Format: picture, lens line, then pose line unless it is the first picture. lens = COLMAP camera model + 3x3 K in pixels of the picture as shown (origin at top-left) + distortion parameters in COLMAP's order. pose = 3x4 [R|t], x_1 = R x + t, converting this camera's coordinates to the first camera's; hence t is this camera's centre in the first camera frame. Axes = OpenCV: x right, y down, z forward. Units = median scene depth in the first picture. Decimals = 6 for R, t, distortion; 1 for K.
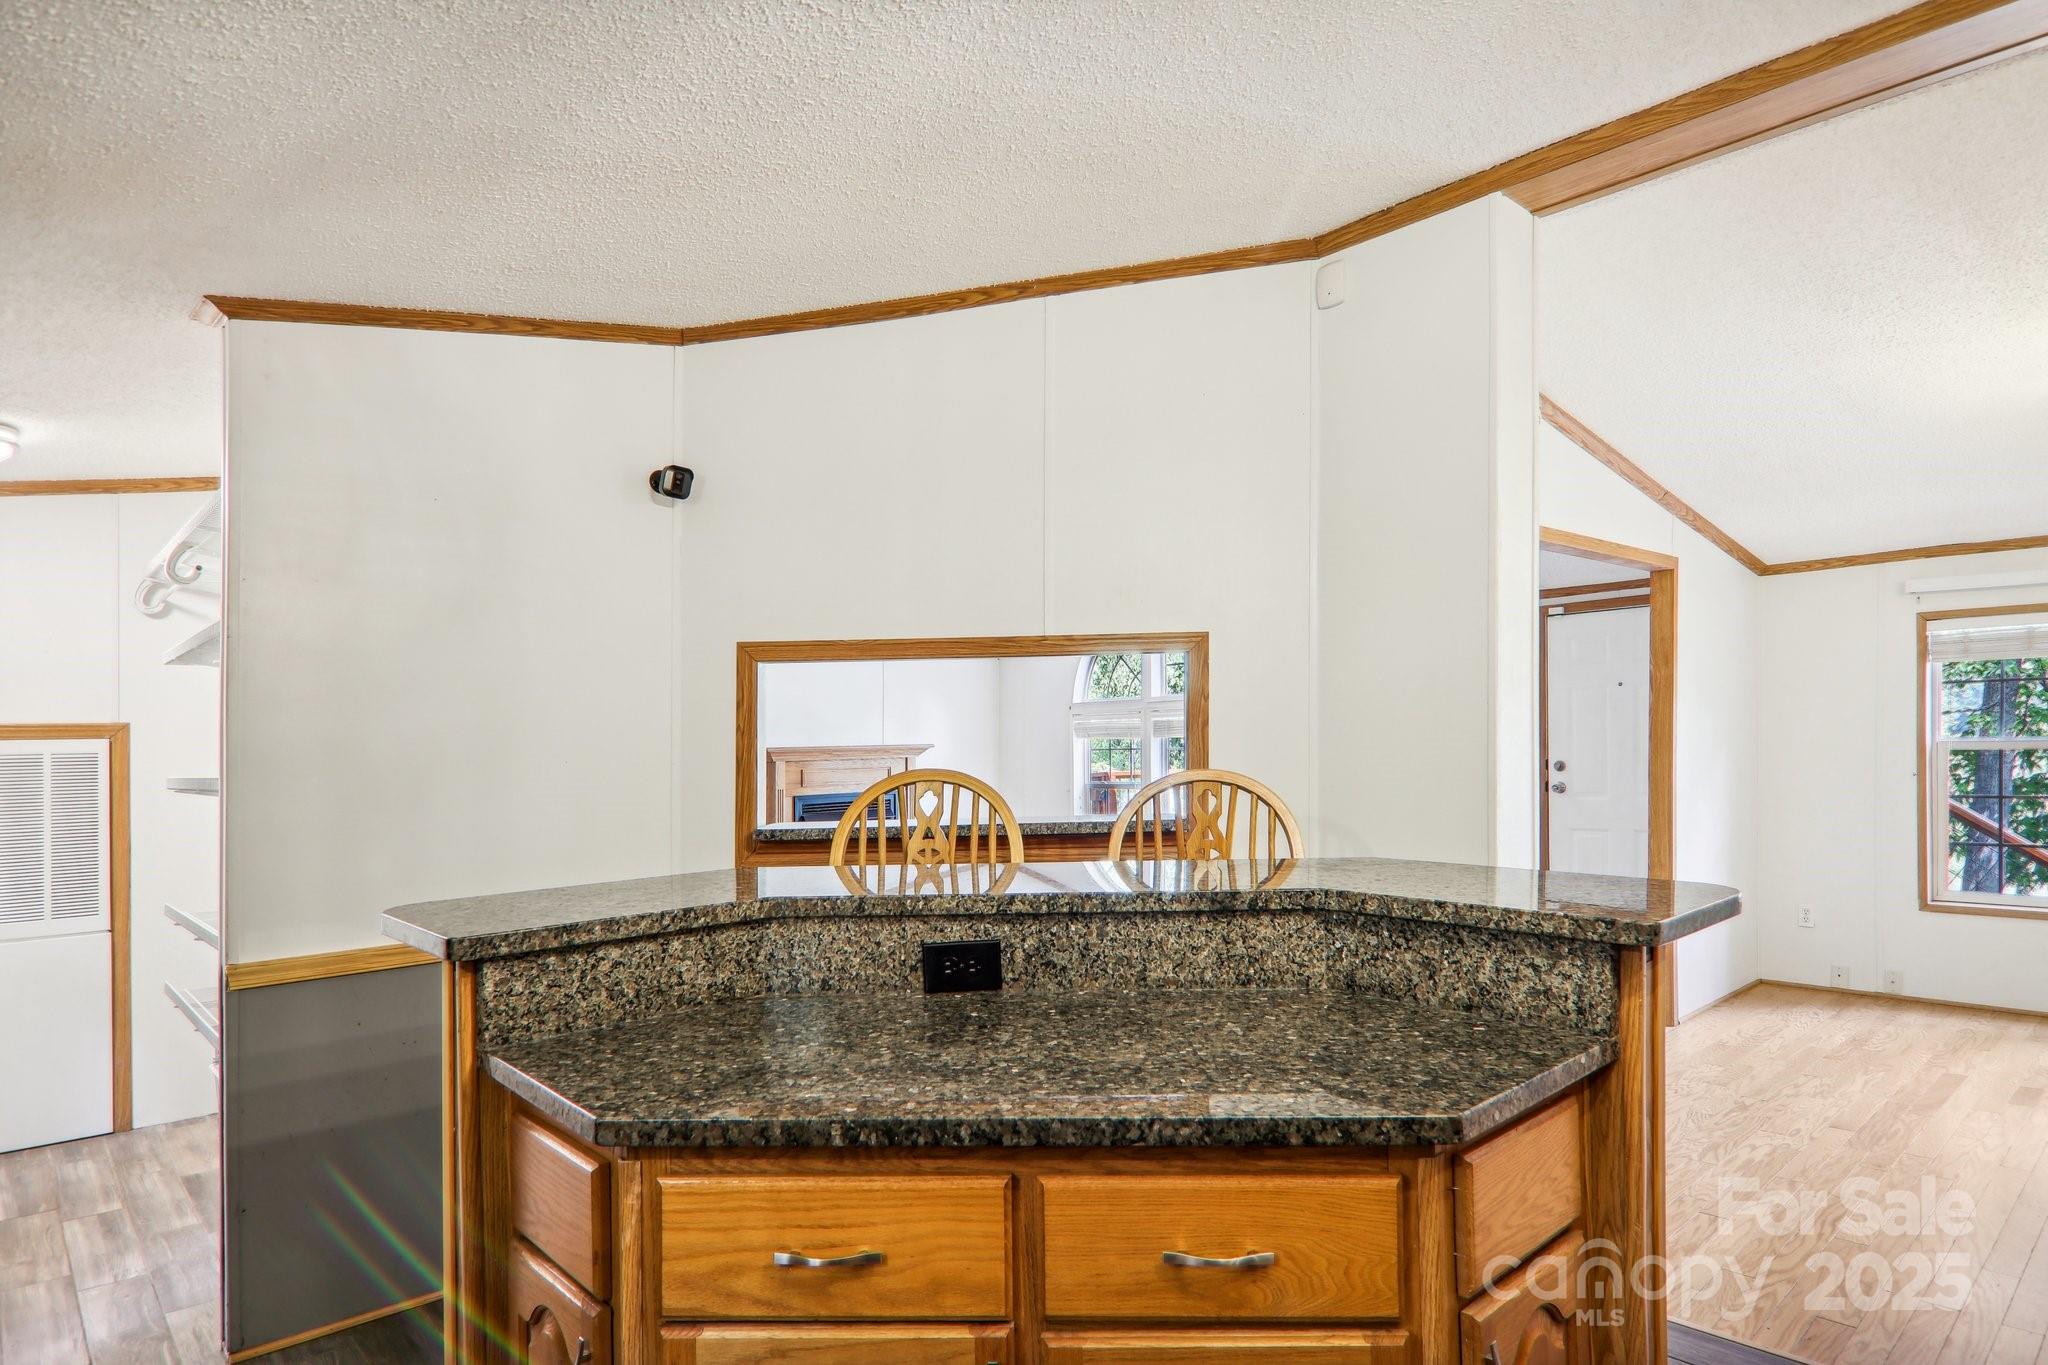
lens RADIAL K [[1165.5, 0, 1026.3], [0, 1165.5, 778.1], [0, 0, 1]] dist [0.001139, -0.018682]
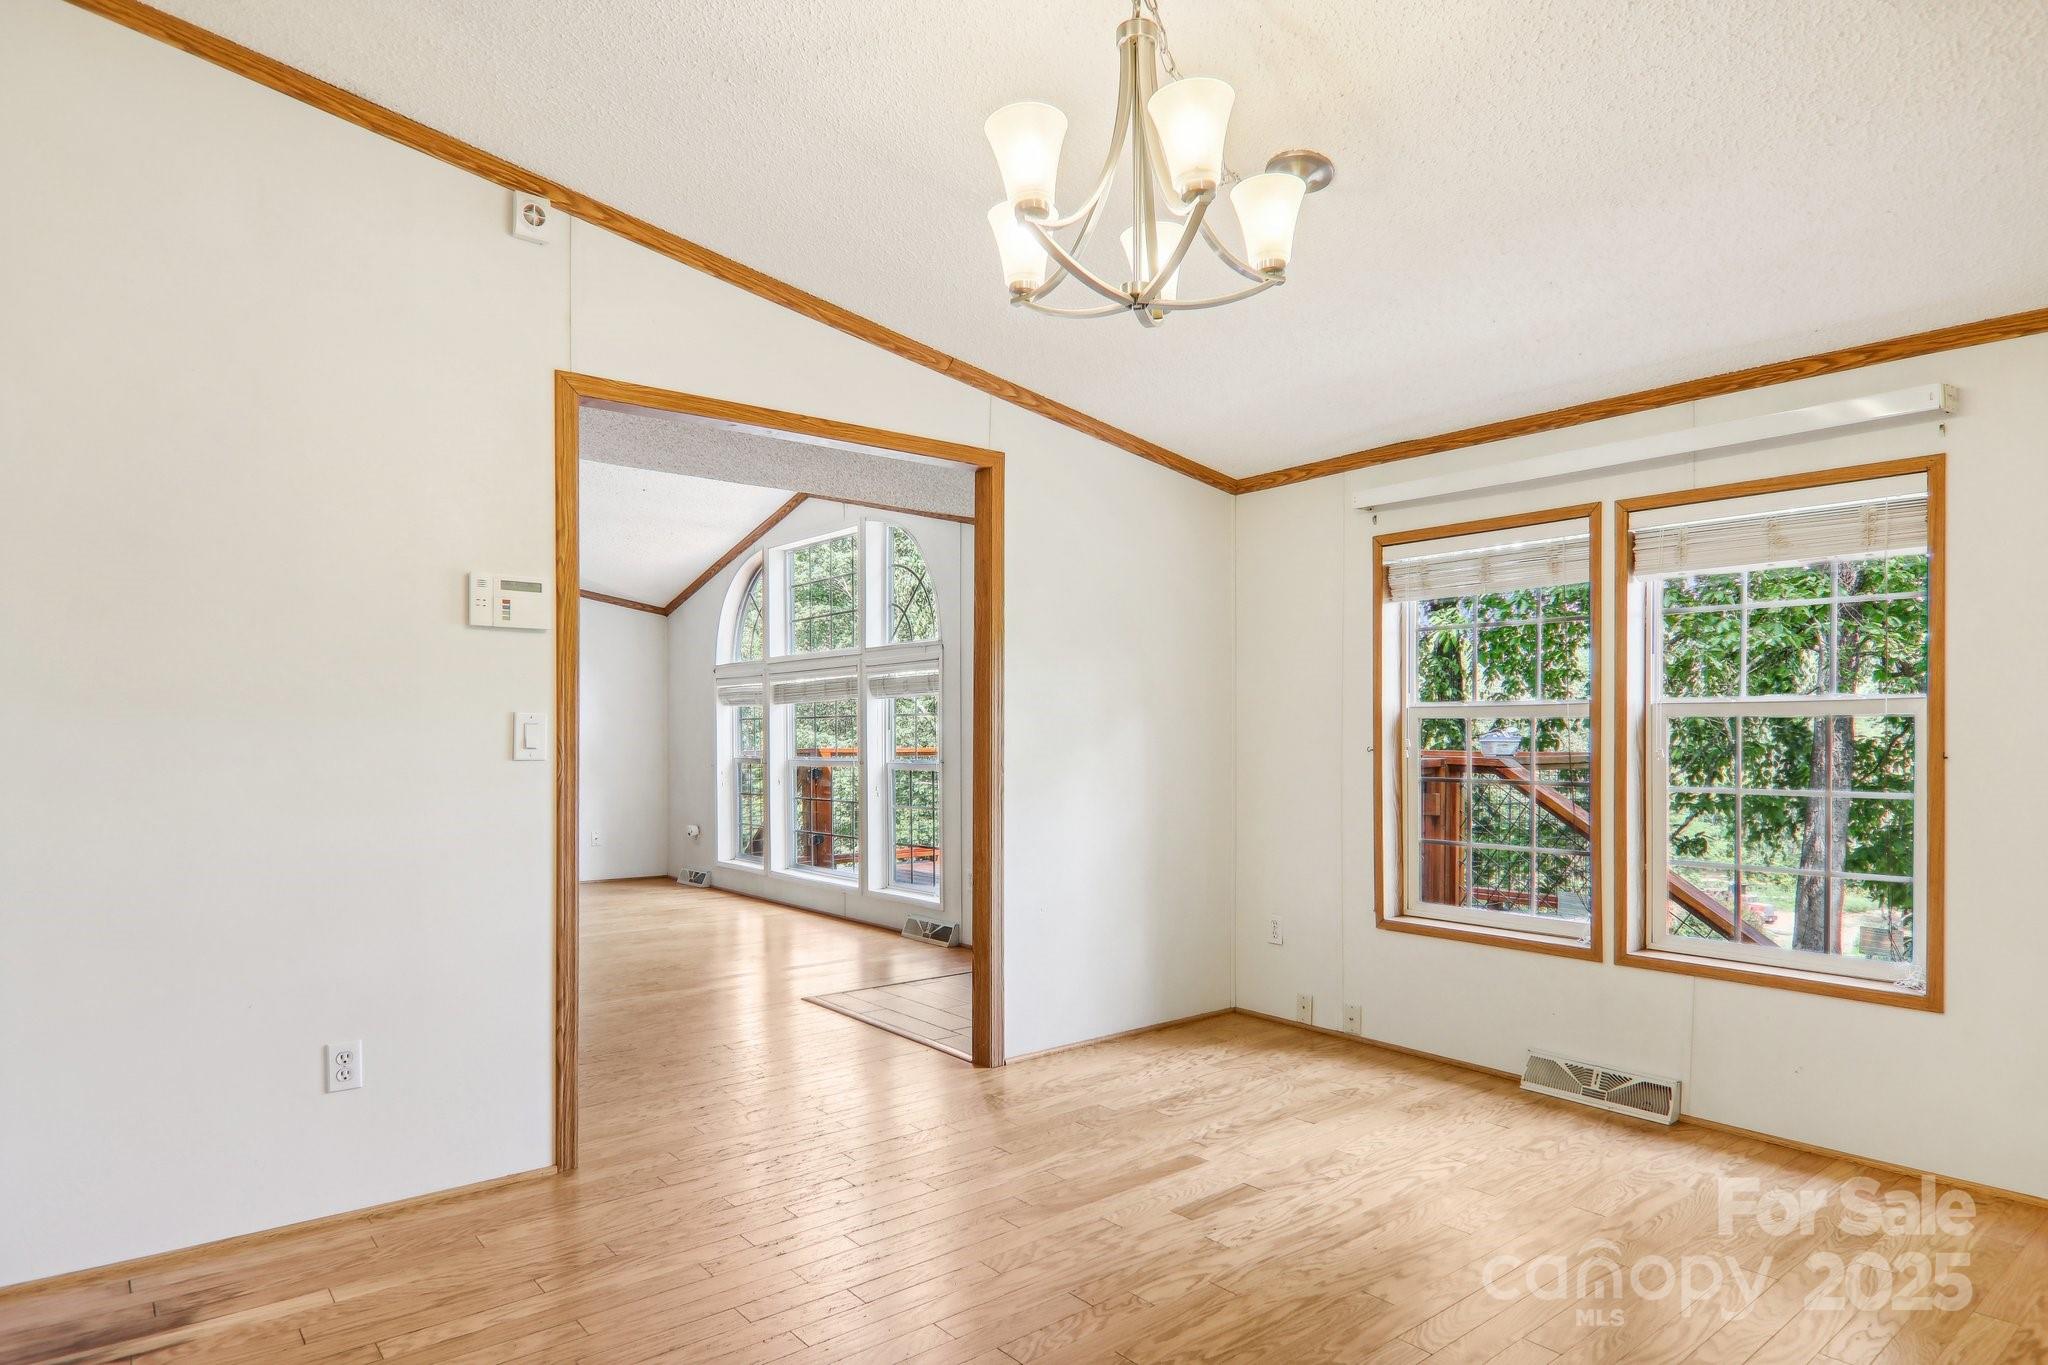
lens RADIAL K [[1165.5, 0, 1026.3], [0, 1165.5, 778.1], [0, 0, 1]] dist [0.001139, -0.018682]
pose [[0.998408, 0.025712, -0.050209, 0.575891], [-0.025443, 0.999658, 0.006000, 0.017135], [0.050346, -0.004713, 0.998721, 0.221206]]
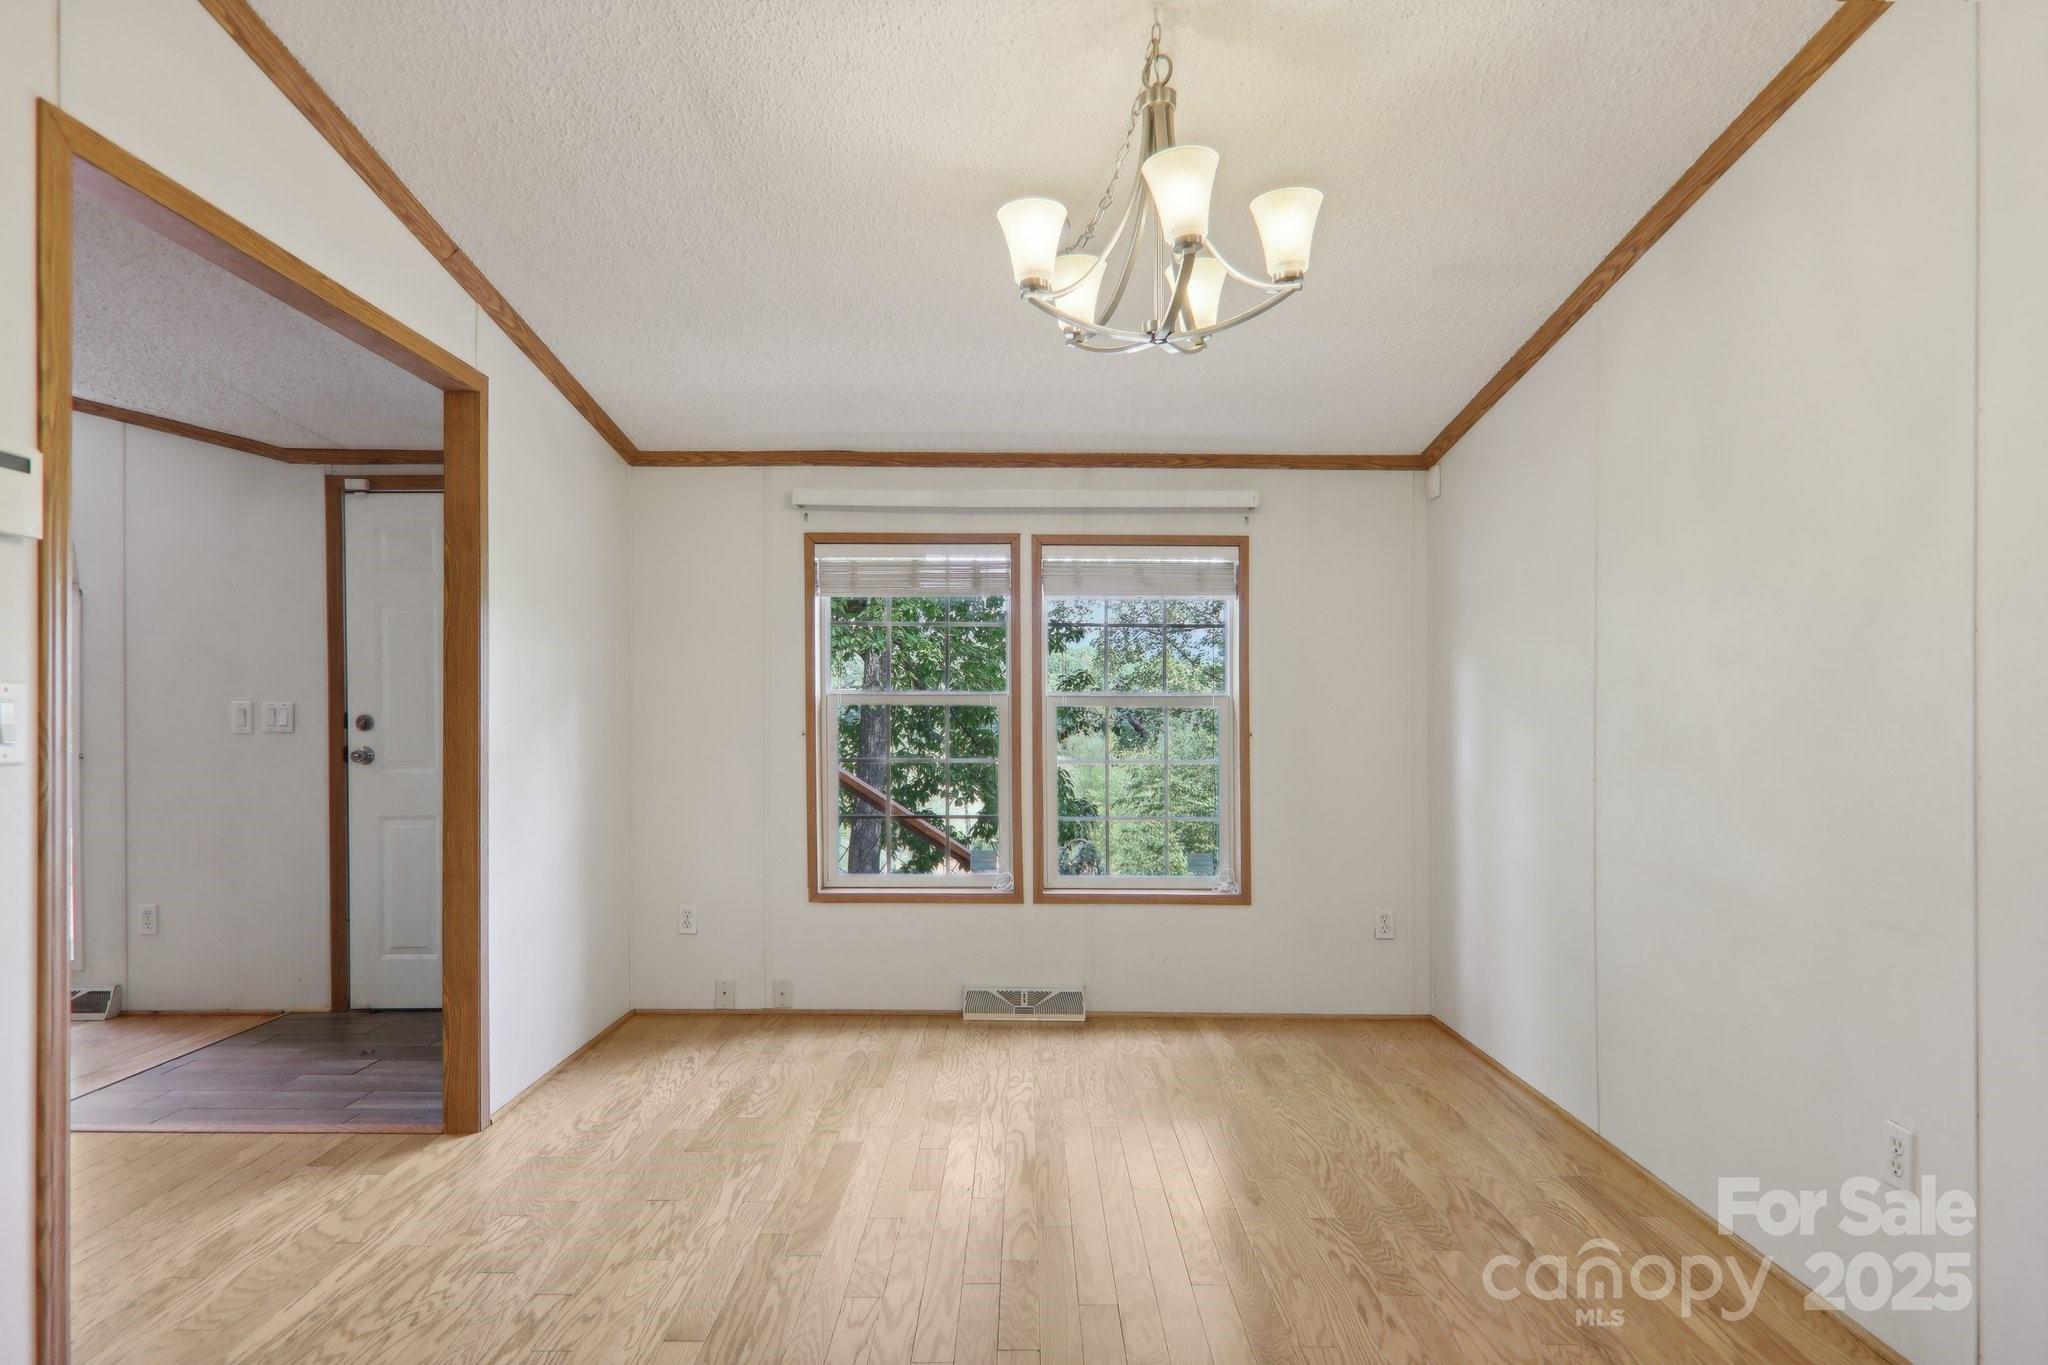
lens RADIAL K [[1155.5, 0, 1028.0], [0, 1155.5, 751.6], [0, 0, 1]] dist [0.002453, 0.000000]
pose [[0.671185, 0.003467, 0.741282, 0.275619], [0.005219, 0.999942, -0.009402, 0.017513], [-0.741272, 0.010179, 0.671128, 0.343898]]
